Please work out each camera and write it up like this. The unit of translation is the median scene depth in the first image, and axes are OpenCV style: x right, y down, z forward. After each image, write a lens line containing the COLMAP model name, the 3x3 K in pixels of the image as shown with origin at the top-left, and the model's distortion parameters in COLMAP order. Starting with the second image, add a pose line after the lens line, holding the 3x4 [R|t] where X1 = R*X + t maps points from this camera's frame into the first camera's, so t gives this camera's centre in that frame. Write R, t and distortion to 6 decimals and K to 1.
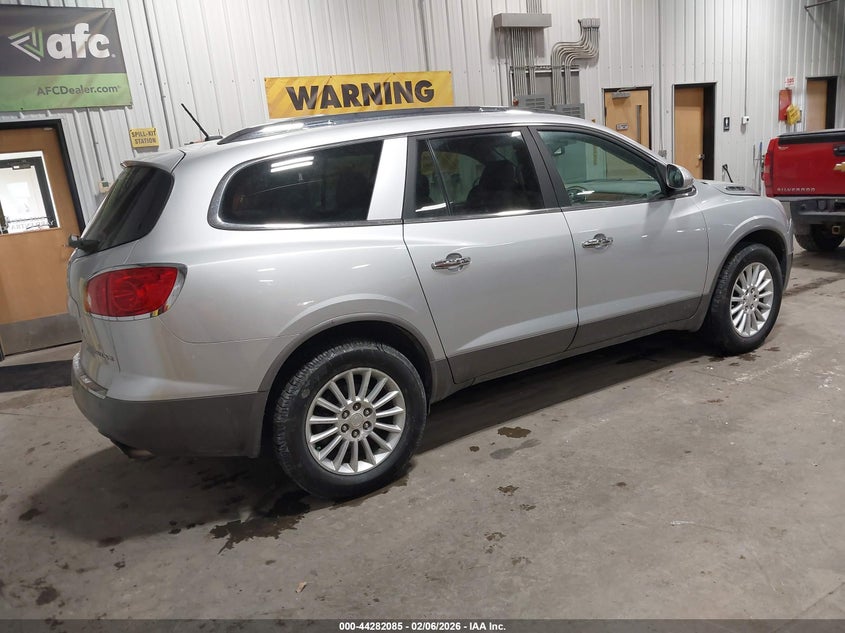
lens RADIAL K [[643.6, 0, 419.6], [0, 643.6, 317.2], [0, 0, 1]] dist [-0.009984, 0.001635]
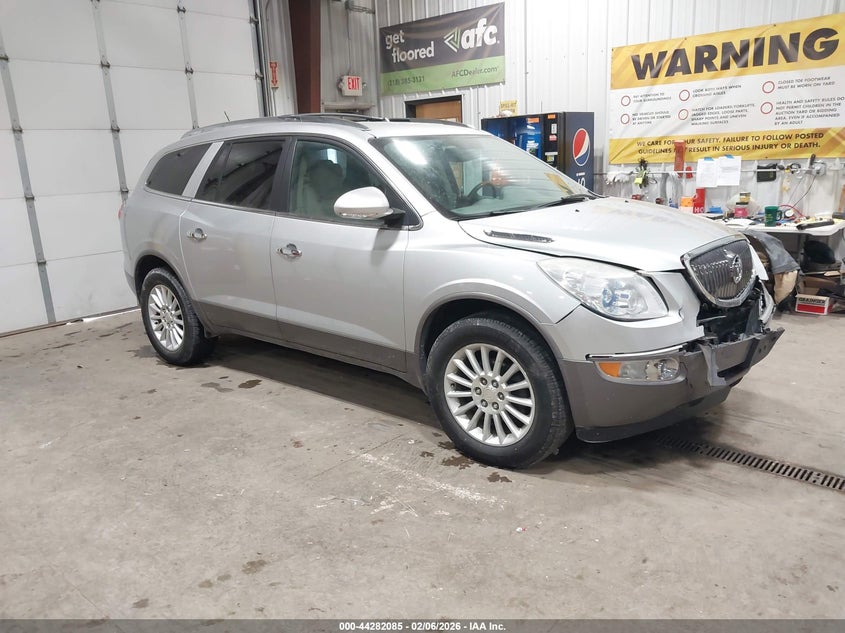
lens RADIAL K [[643.6, 0, 445.5], [0, 643.6, 314.5], [0, 0, 1]] dist [-0.009984, 0.001635]
pose [[0.367278, 0.307415, -0.877840, 0.768019], [-0.216806, 0.946098, 0.240609, -0.190912], [0.904490, 0.101951, 0.414130, 0.458565]]
